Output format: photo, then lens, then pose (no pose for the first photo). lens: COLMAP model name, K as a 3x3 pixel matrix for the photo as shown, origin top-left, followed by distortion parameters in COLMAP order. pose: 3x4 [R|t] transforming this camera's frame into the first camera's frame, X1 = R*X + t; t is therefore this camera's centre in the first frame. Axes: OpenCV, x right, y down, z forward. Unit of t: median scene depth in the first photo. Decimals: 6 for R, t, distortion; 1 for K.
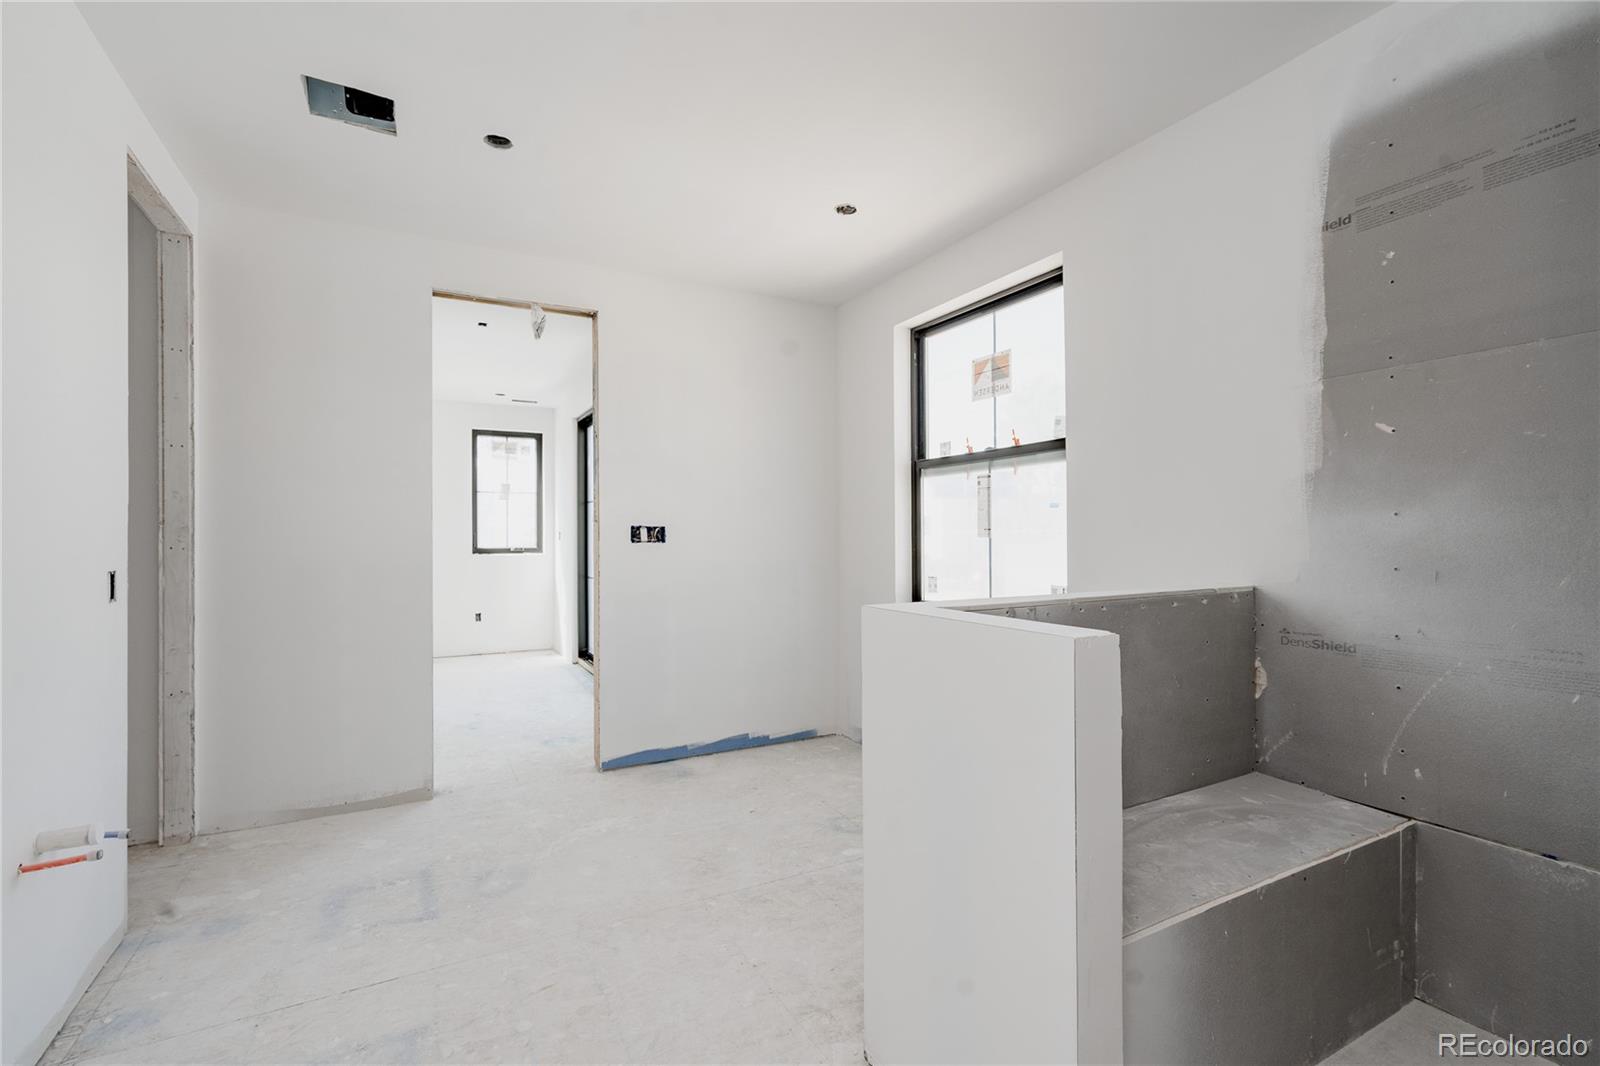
lens RADIAL K [[735.4, 0, 803.9], [0, 735.4, 530.1], [0, 0, 1]] dist [-0.017226, 0.011486]
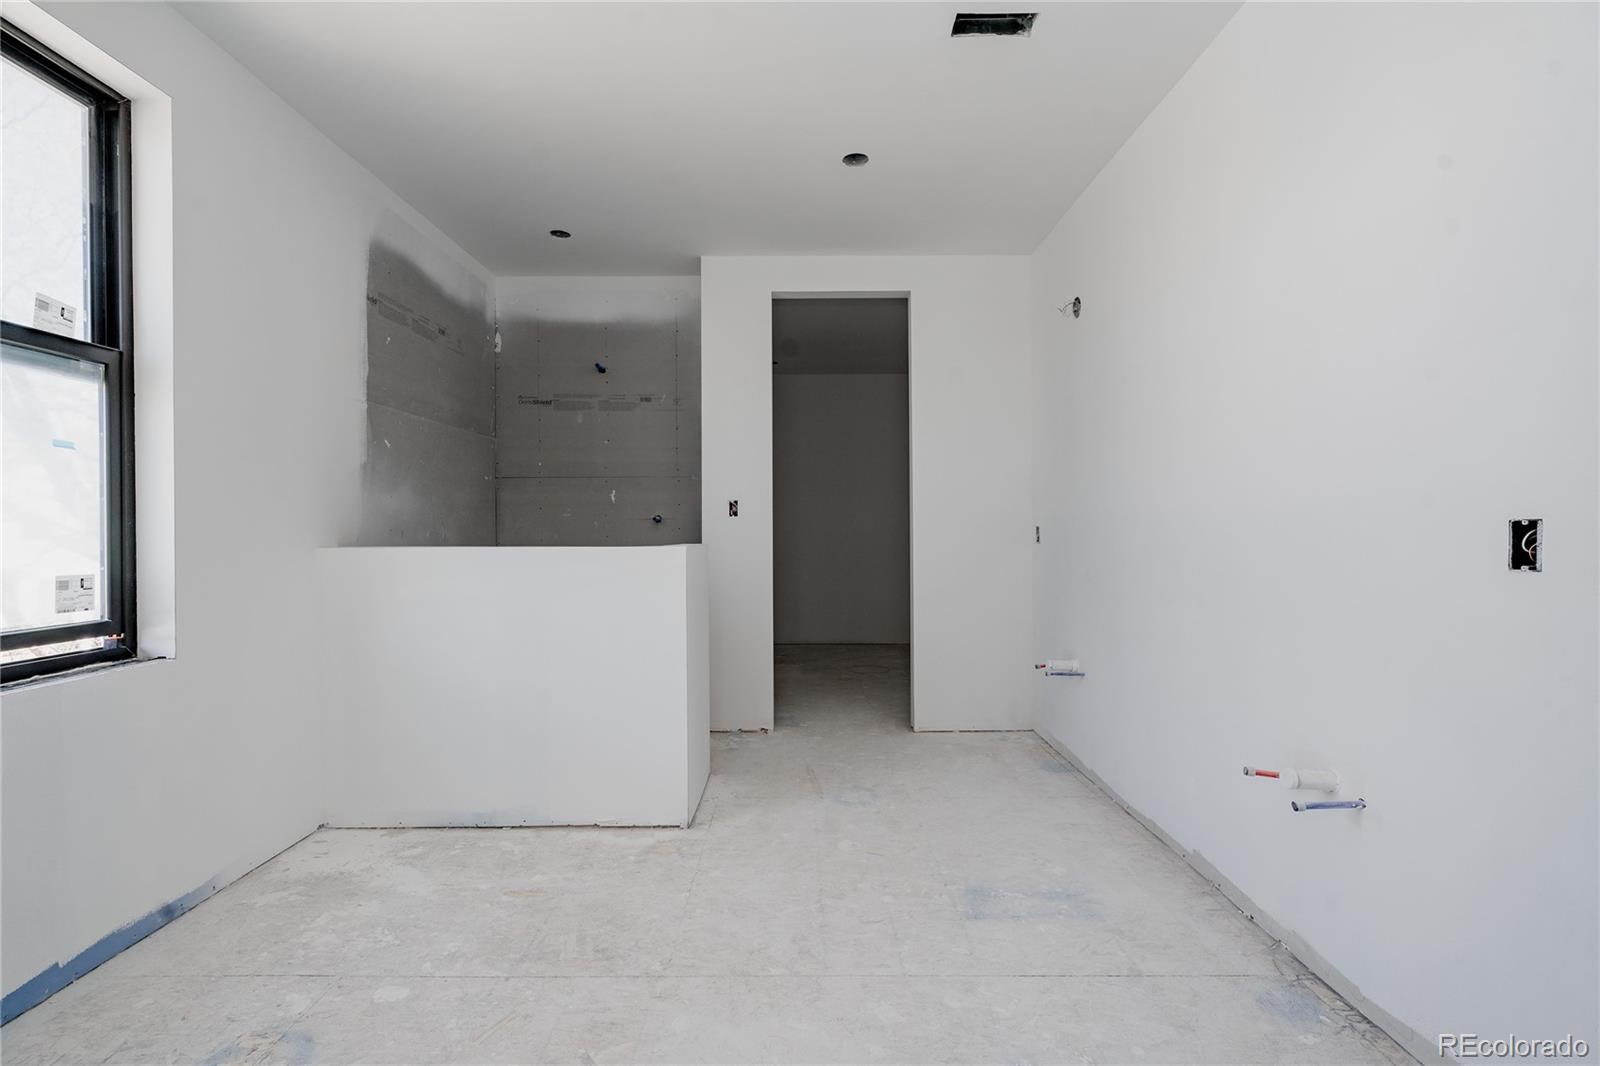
lens RADIAL K [[735.4, 0, 803.9], [0, 735.4, 530.1], [0, 0, 1]] dist [-0.017226, 0.011486]
pose [[-0.883582, 0.010722, 0.468153, -0.737479], [0.009809, 0.999942, -0.004388, 0.065246], [-0.468173, 0.000715, -0.883636, 1.889722]]
